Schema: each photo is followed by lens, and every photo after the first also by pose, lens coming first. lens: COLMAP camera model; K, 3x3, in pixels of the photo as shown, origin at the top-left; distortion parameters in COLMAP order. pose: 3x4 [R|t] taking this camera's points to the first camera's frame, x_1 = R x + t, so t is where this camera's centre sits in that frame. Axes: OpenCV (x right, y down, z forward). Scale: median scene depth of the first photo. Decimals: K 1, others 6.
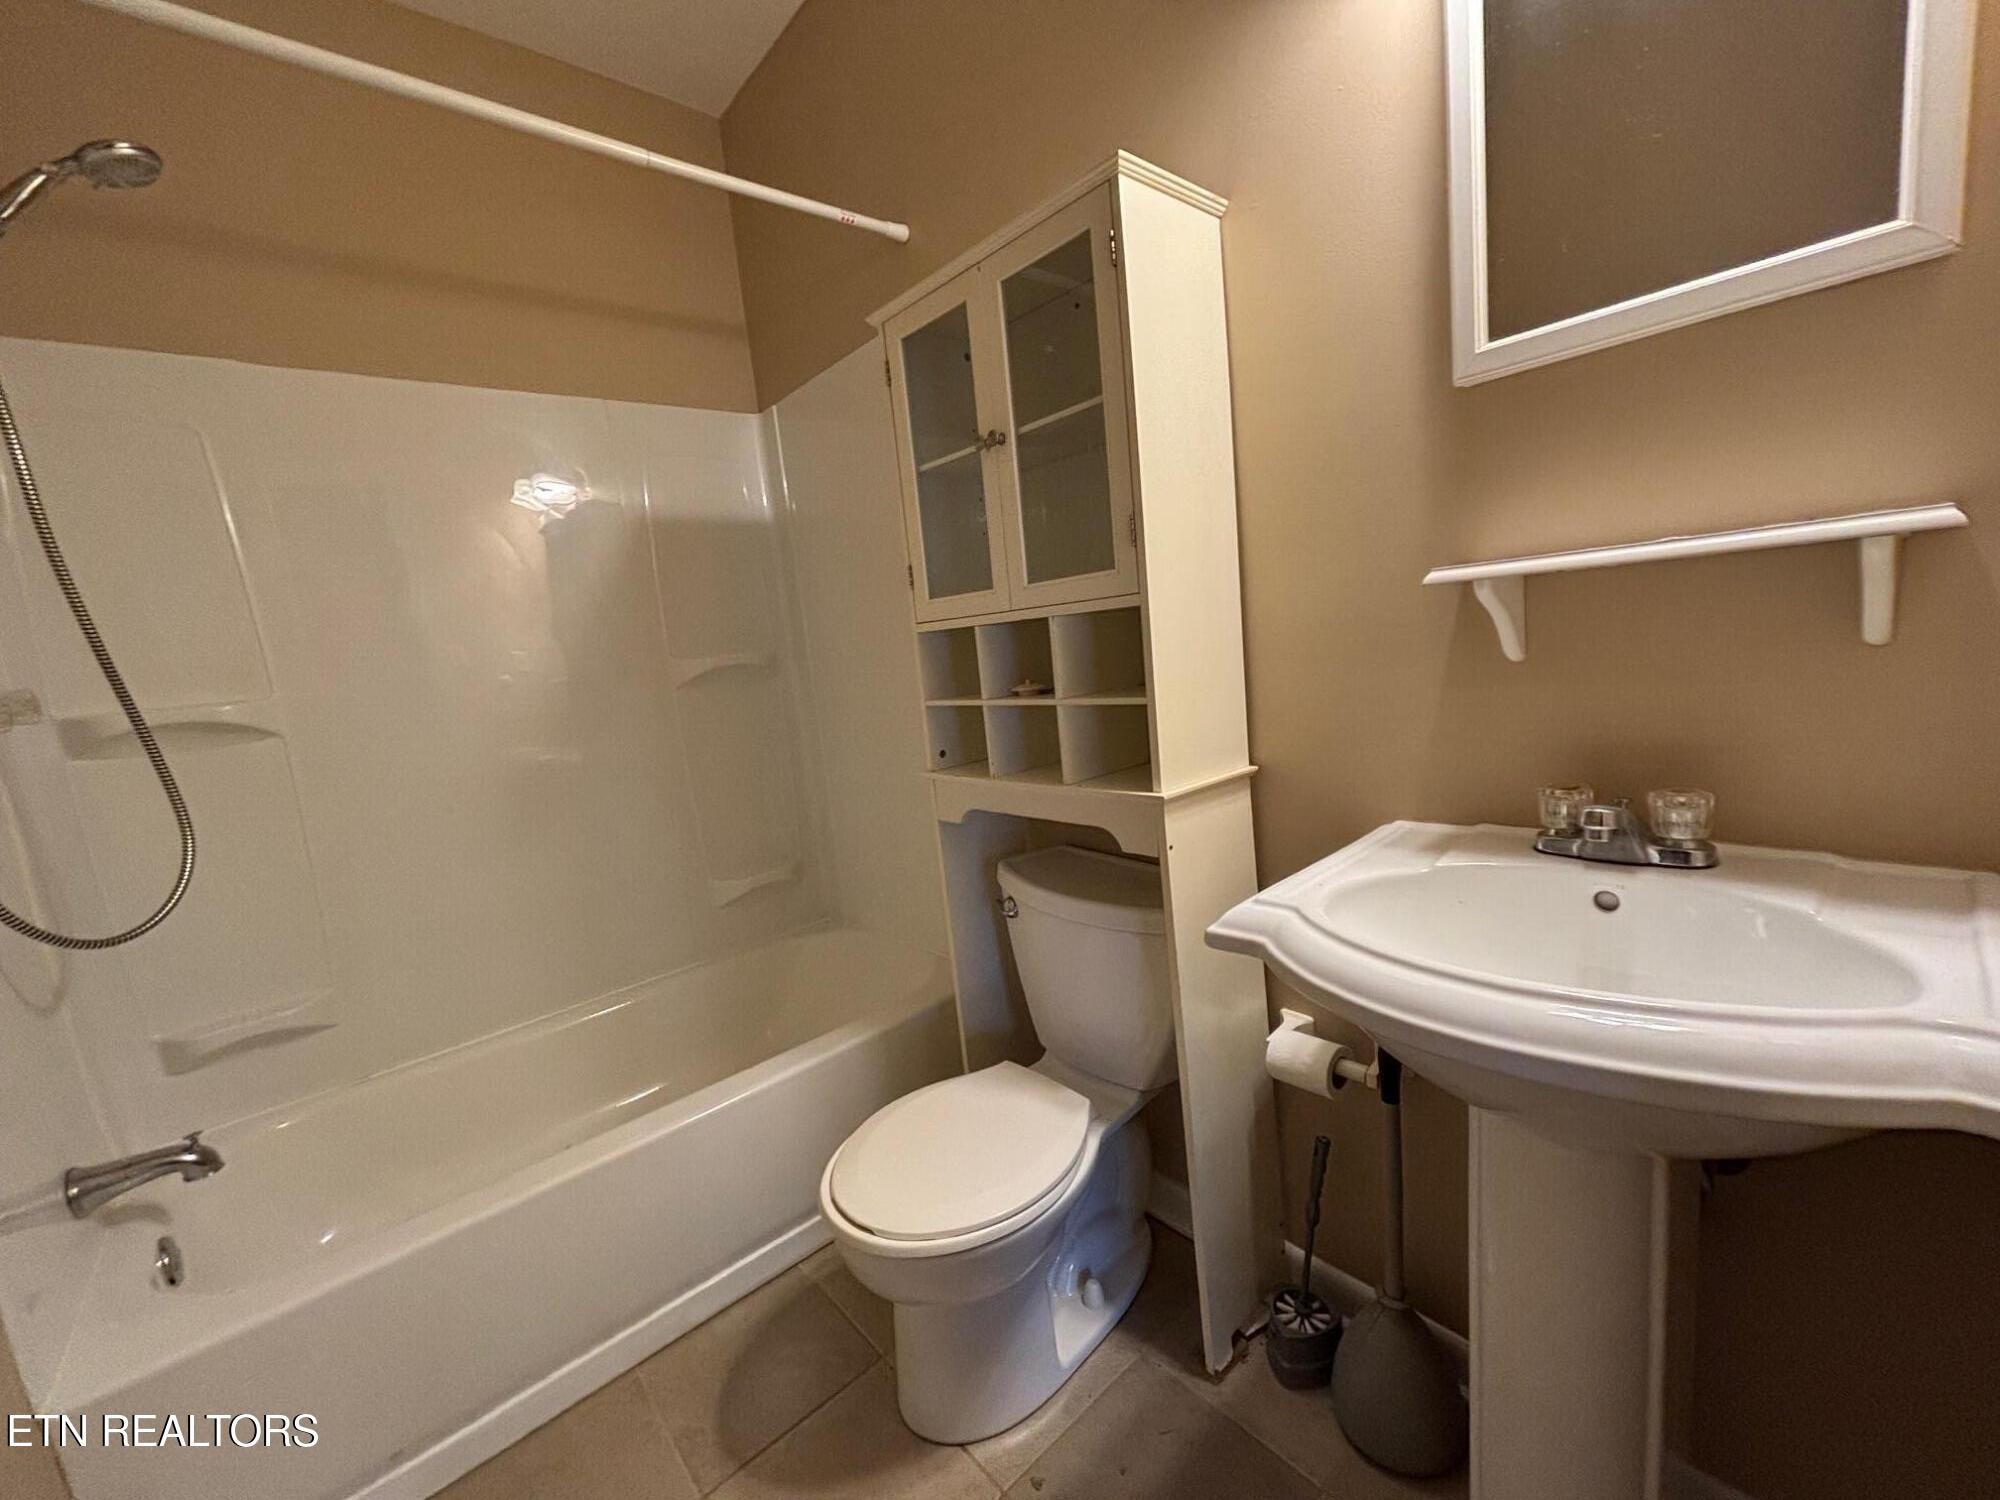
lens RADIAL K [[805.1, 0, 998.5], [0, 805.1, 754.5], [0, 0, 1]] dist [-0.000958, -0.000353]
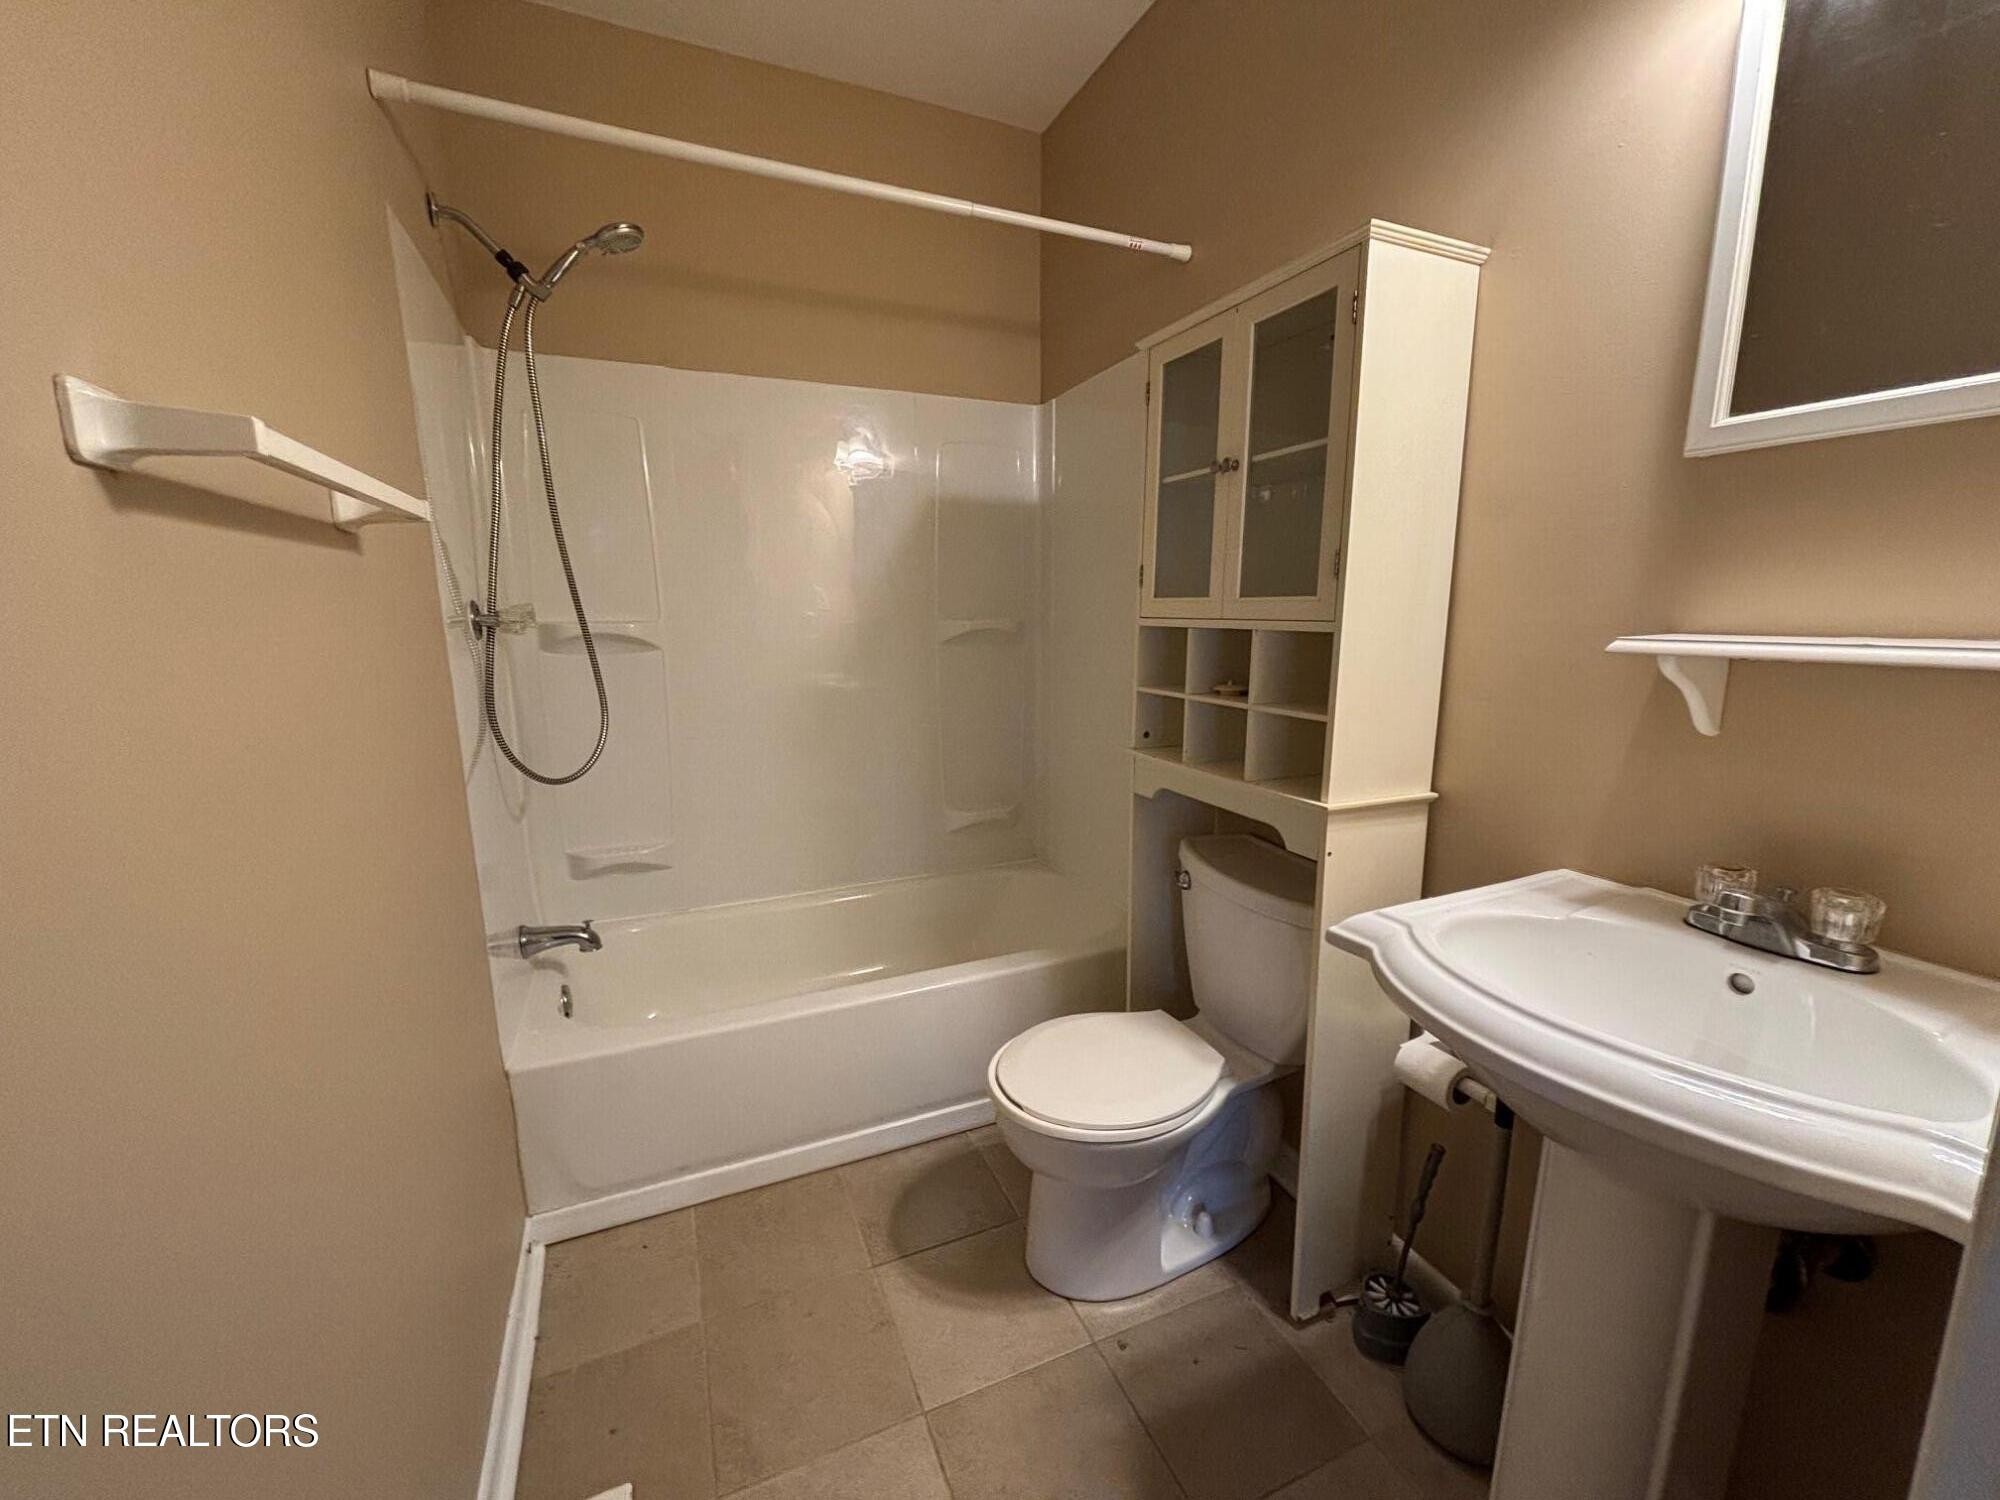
lens RADIAL K [[813.3, 0, 1000.0], [0, 813.3, 750.0], [0, 0, 1]] dist [-0.004350, -0.000579]
pose [[0.945259, 0.151651, -0.288943, 0.082580], [-0.136942, 0.988061, 0.070584, -0.039233], [0.296198, -0.027152, 0.954741, -0.181429]]
